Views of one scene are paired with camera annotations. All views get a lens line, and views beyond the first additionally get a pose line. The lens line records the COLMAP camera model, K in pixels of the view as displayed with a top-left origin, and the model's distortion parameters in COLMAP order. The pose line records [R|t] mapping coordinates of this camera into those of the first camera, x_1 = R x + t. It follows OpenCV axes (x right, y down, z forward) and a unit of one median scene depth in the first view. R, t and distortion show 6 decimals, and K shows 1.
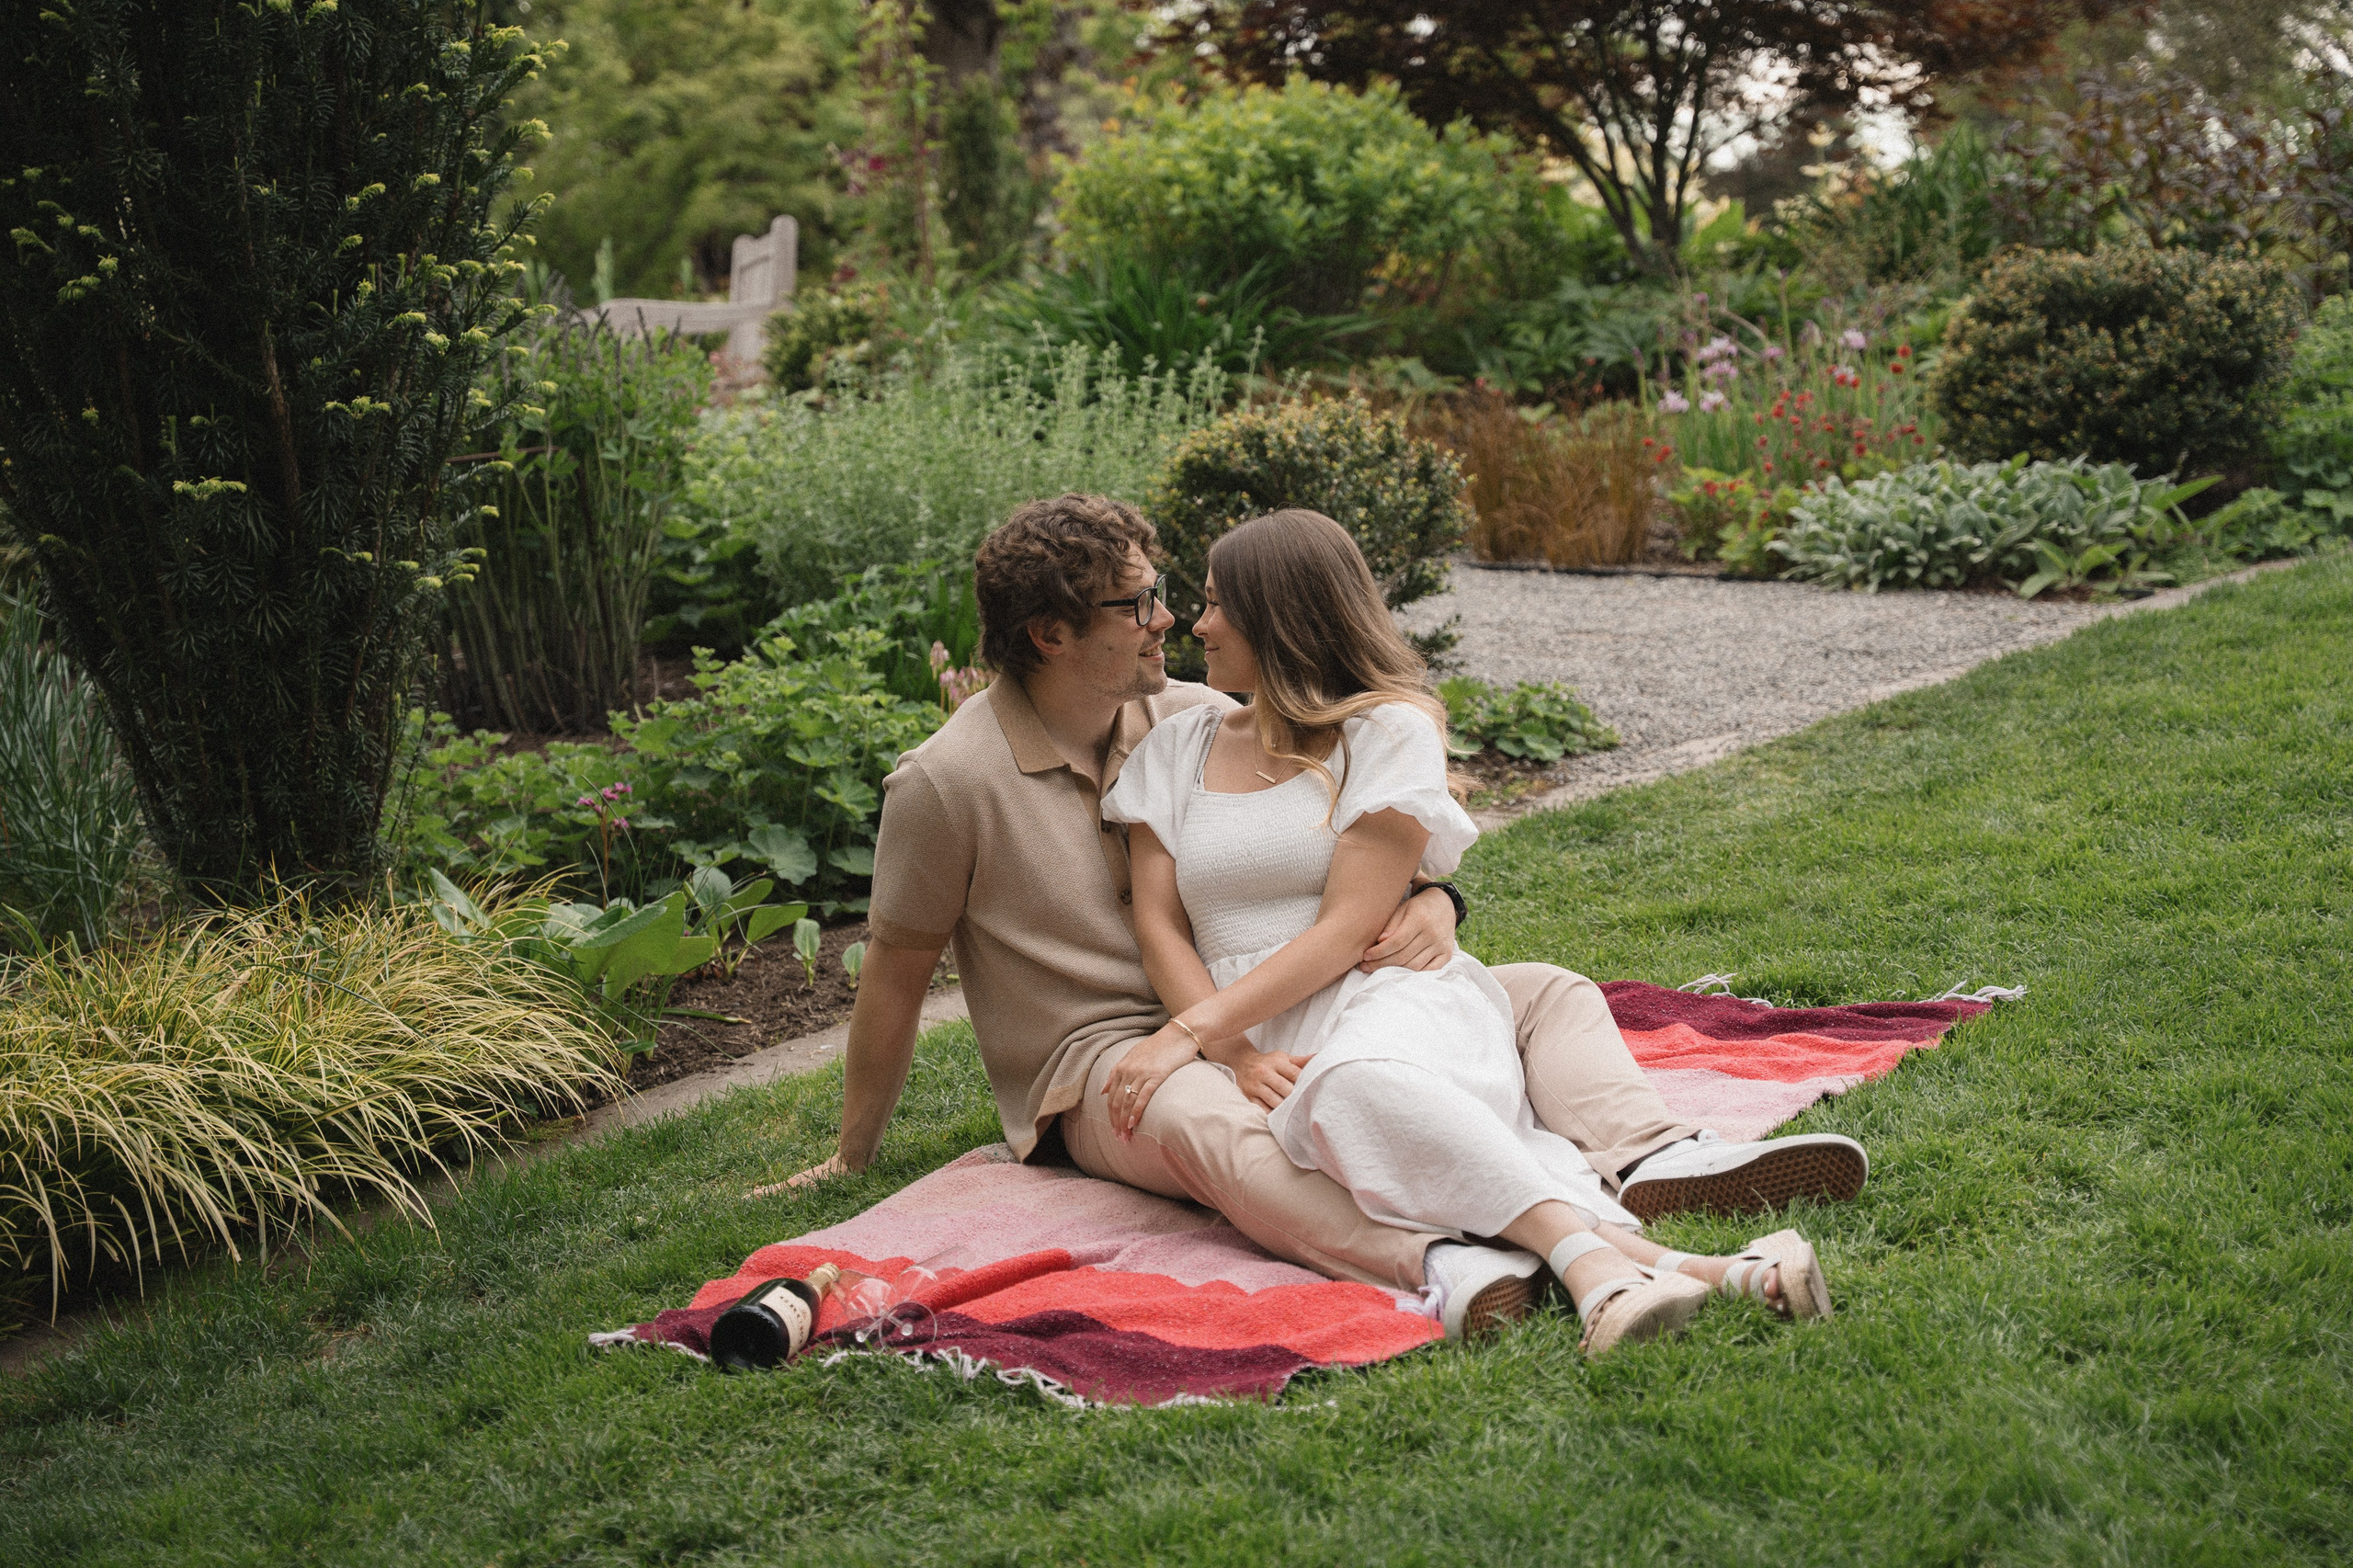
lens RADIAL K [[4089.4, 0, 1182.0], [0, 4089.4, 788.5], [0, 0, 1]] dist [0.298678, 0.000000]
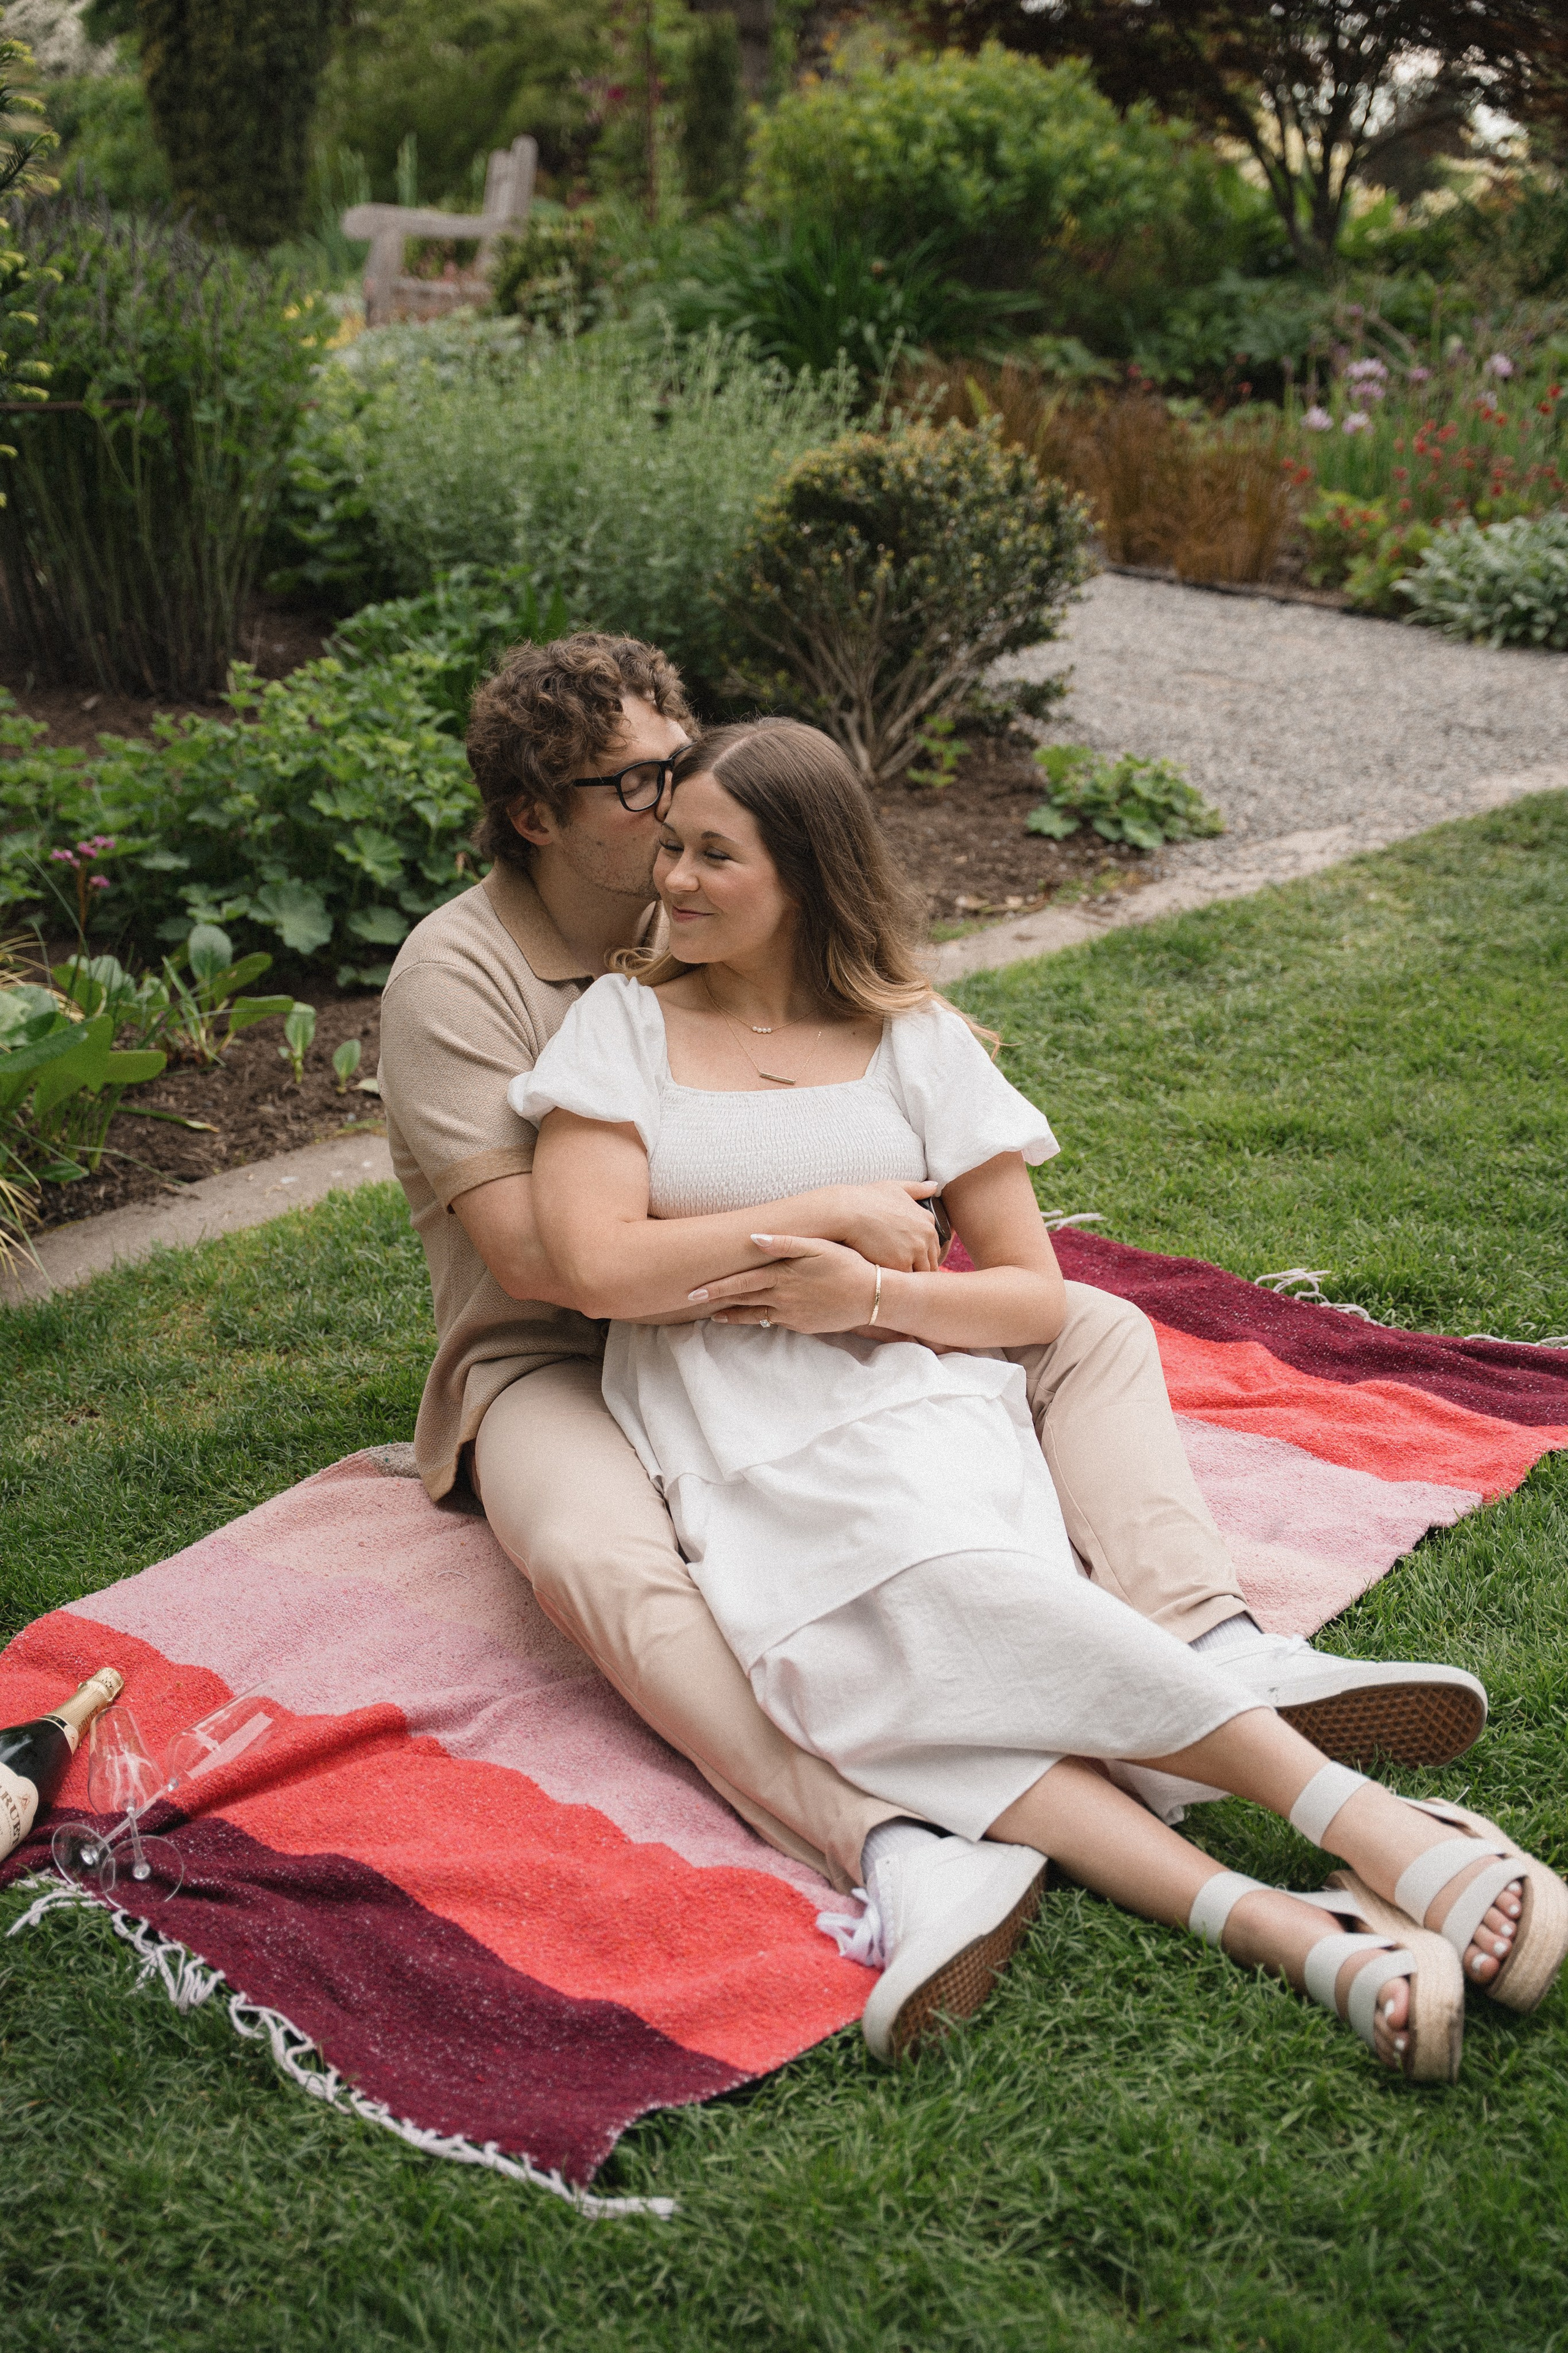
lens RADIAL K [[3077.3, 0, 779.8], [0, 3077.3, 1166.9], [0, 0, 1]] dist [0.136478, 0.000000]
pose [[0.995757, 0.089970, -0.019316, 0.023738], [-0.085008, 0.979755, 0.181255, -0.052547], [0.035233, -0.178844, 0.983246, 0.262983]]
